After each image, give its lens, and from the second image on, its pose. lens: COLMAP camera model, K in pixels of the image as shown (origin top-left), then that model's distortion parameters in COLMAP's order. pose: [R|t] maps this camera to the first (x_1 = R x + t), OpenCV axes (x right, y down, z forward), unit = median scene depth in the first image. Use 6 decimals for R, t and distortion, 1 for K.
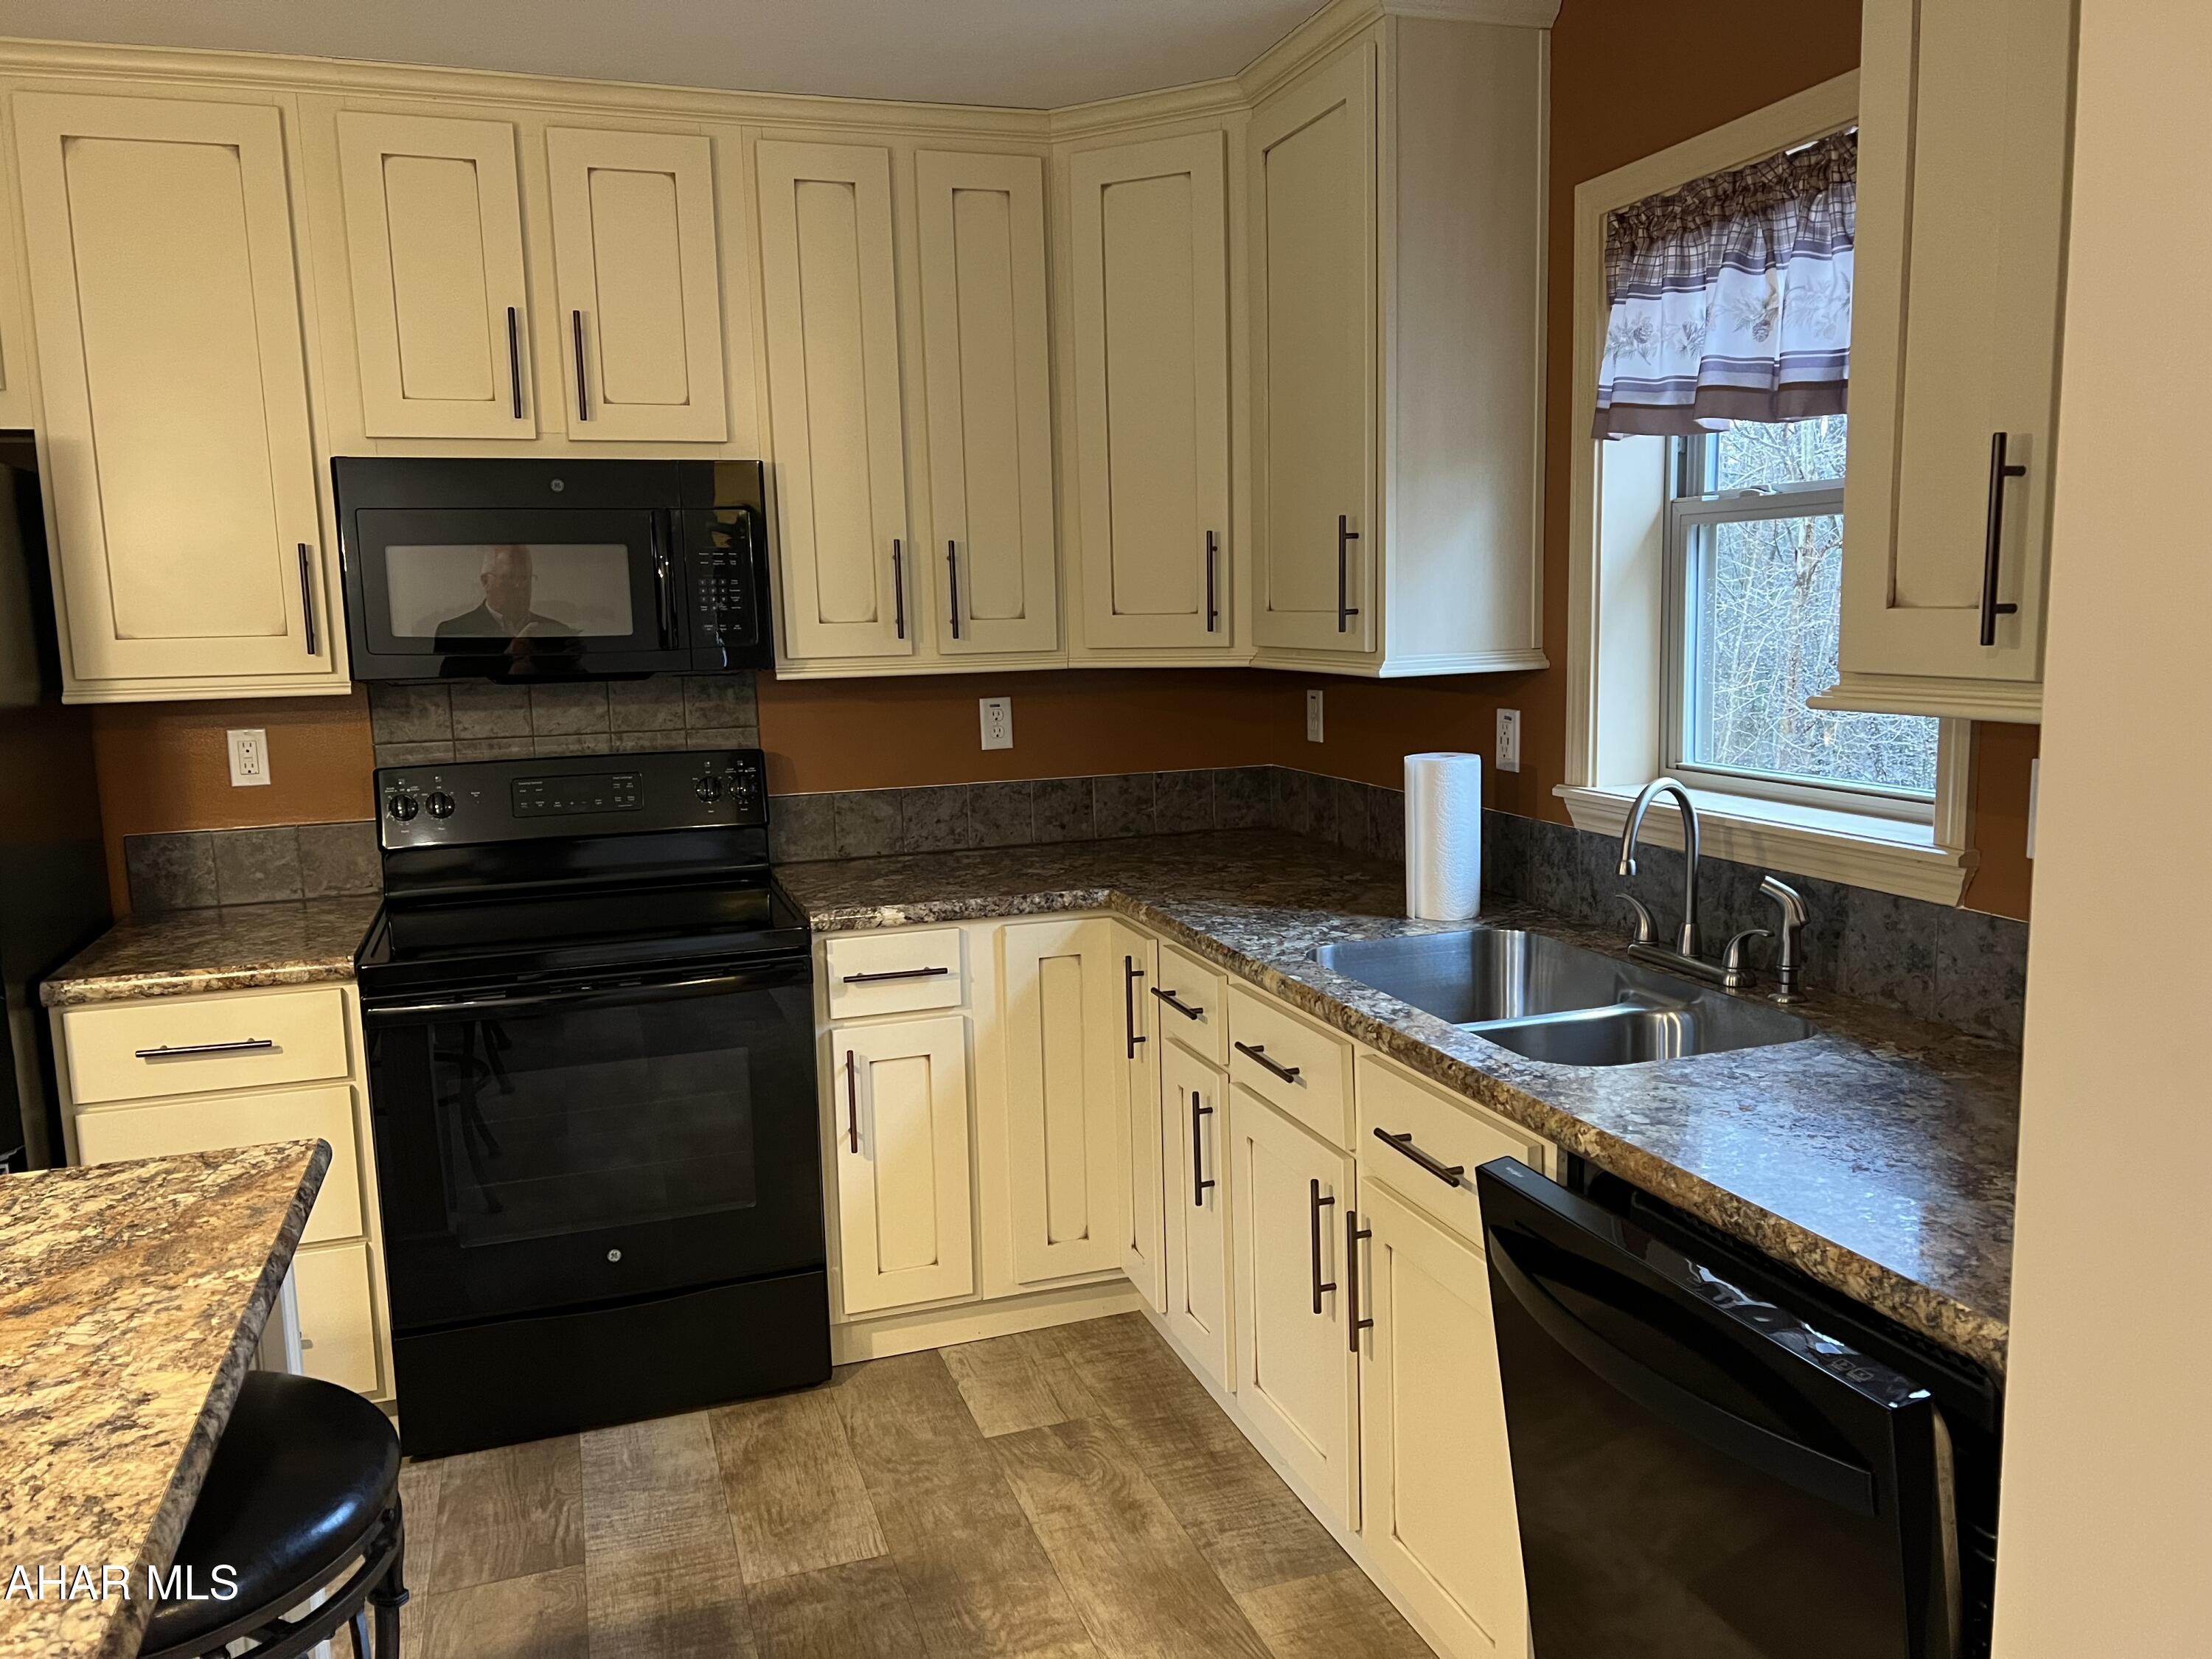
lens RADIAL K [[1634.5, 0, 1106.0], [0, 1634.5, 829.5], [0, 0, 1]] dist [-0.001688, -0.007512]
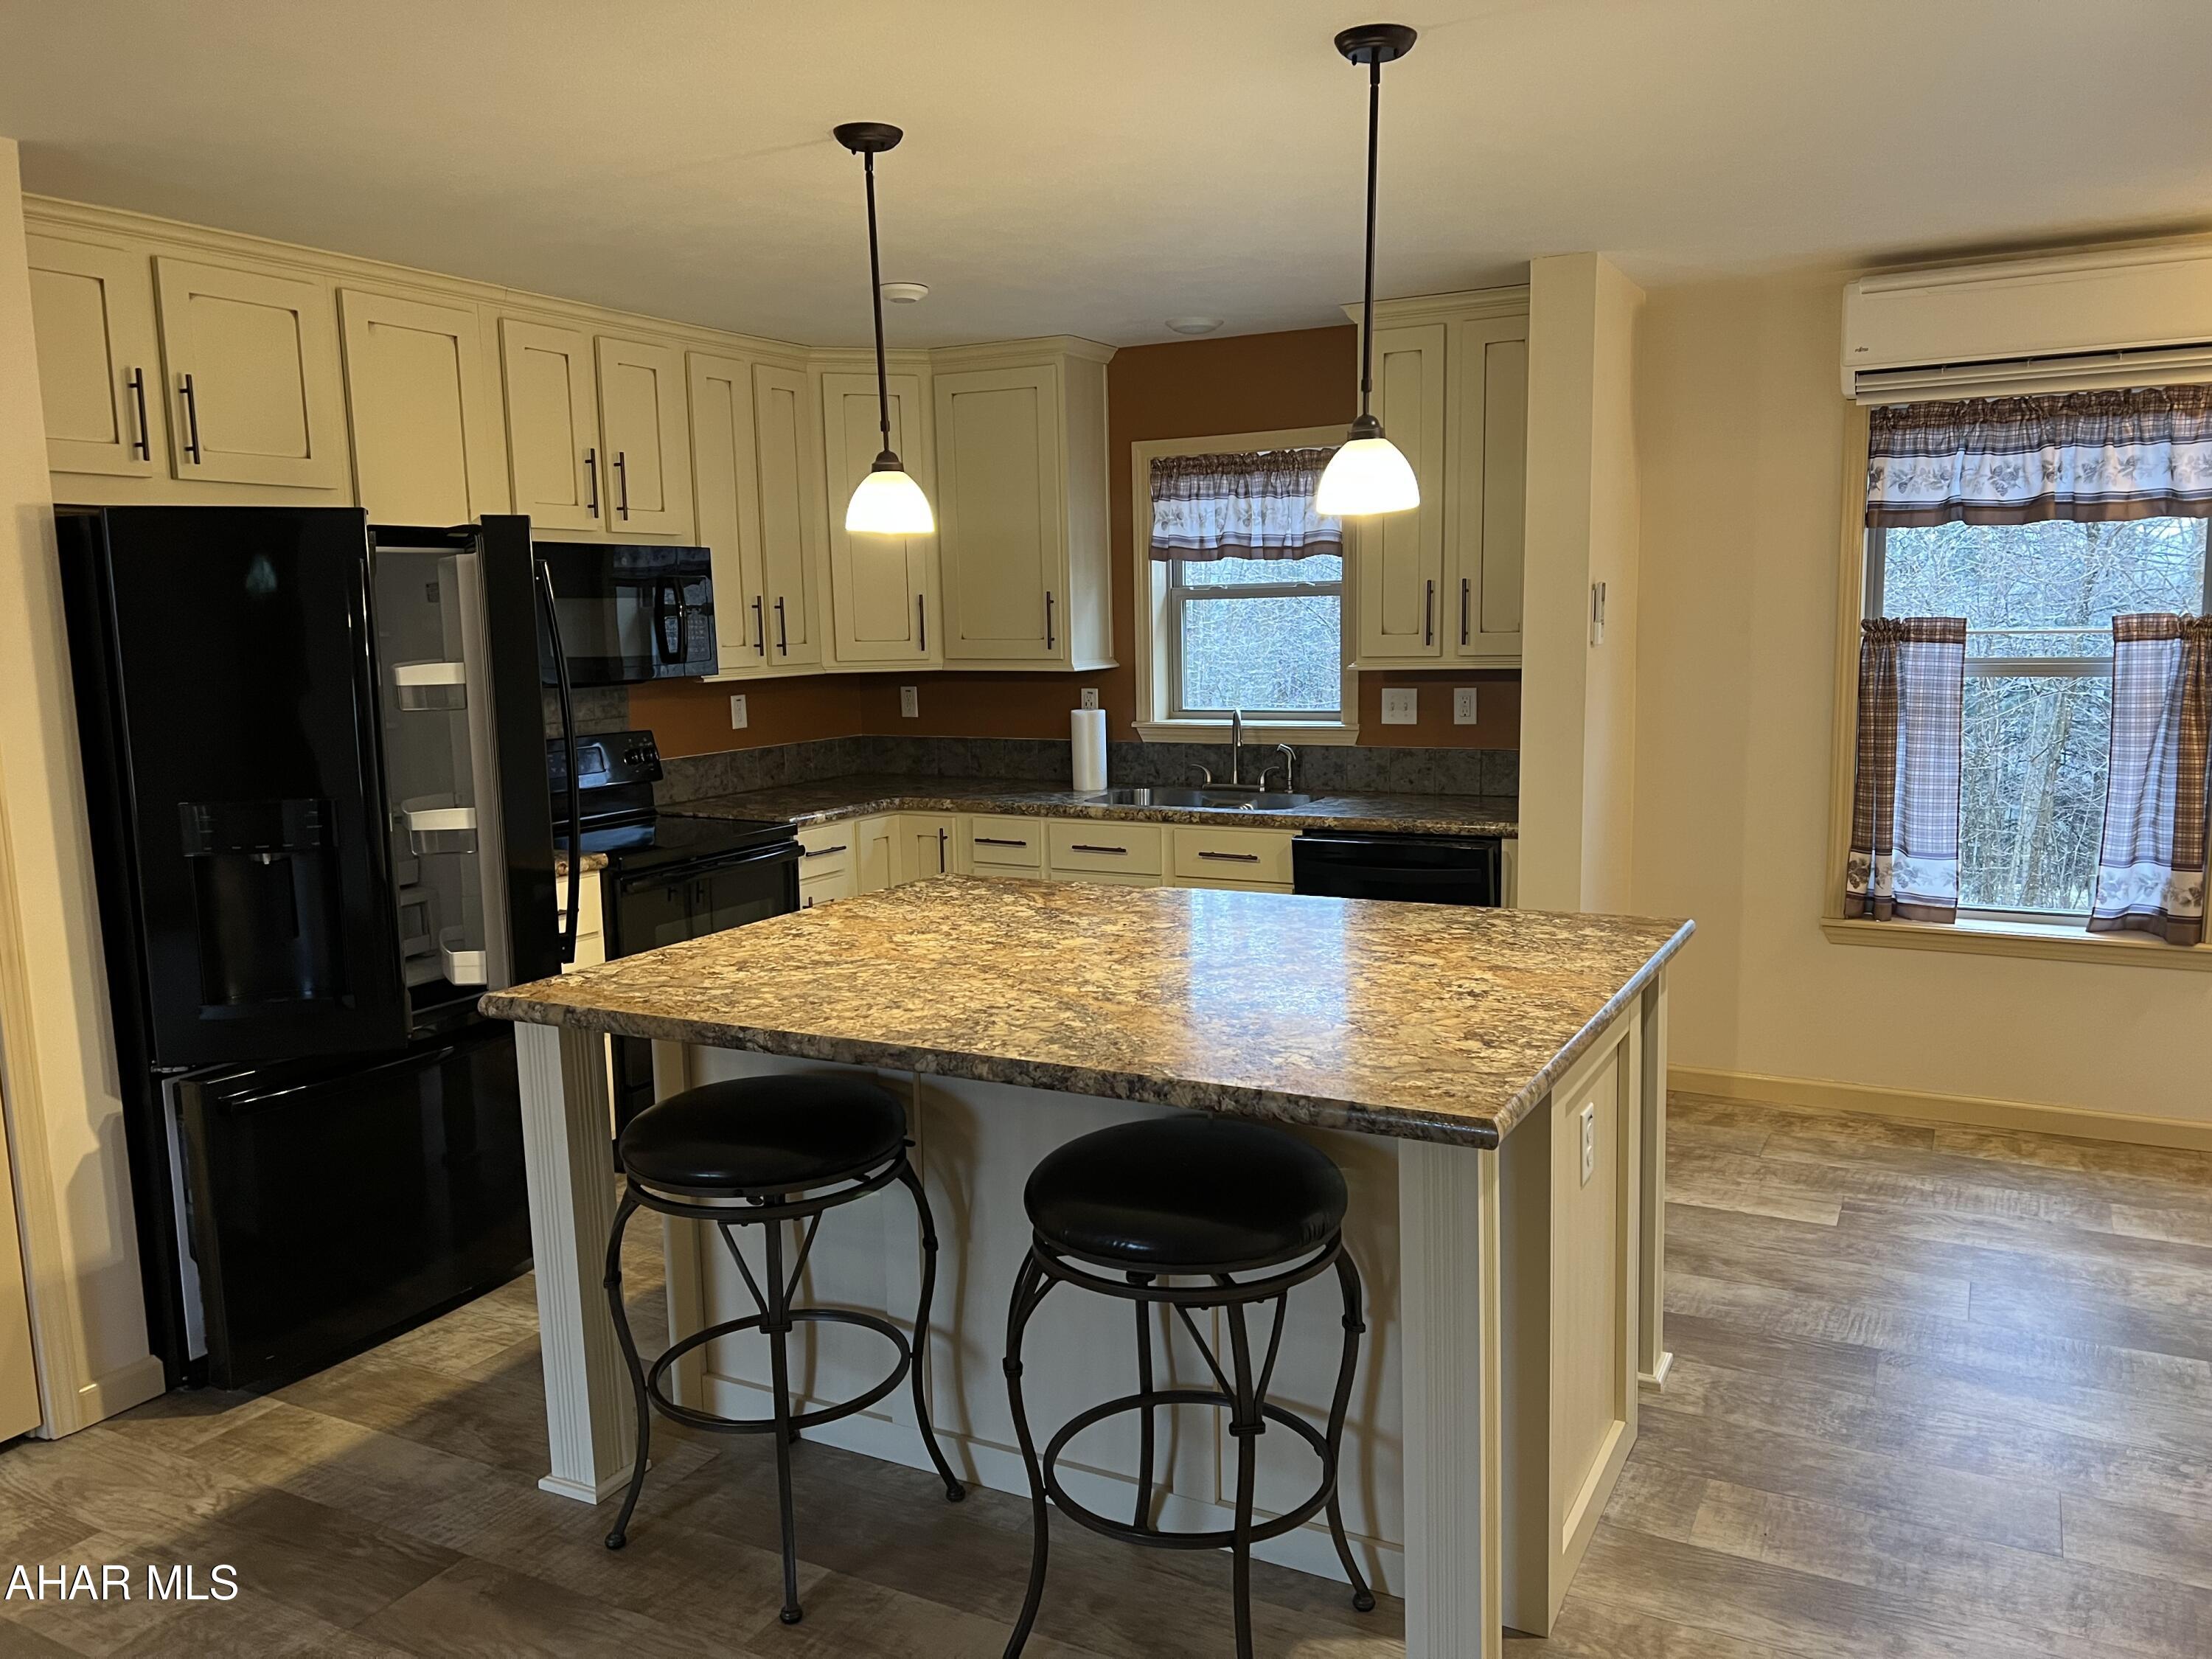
lens RADIAL K [[1634.5, 0, 1106.0], [0, 1634.5, 829.5], [0, 0, 1]] dist [-0.001688, -0.007512]
pose [[0.721118, -0.080621, 0.688105, -1.207945], [0.097369, 0.995142, 0.014555, 0.077396], [-0.685936, 0.056504, 0.725465, -0.493100]]
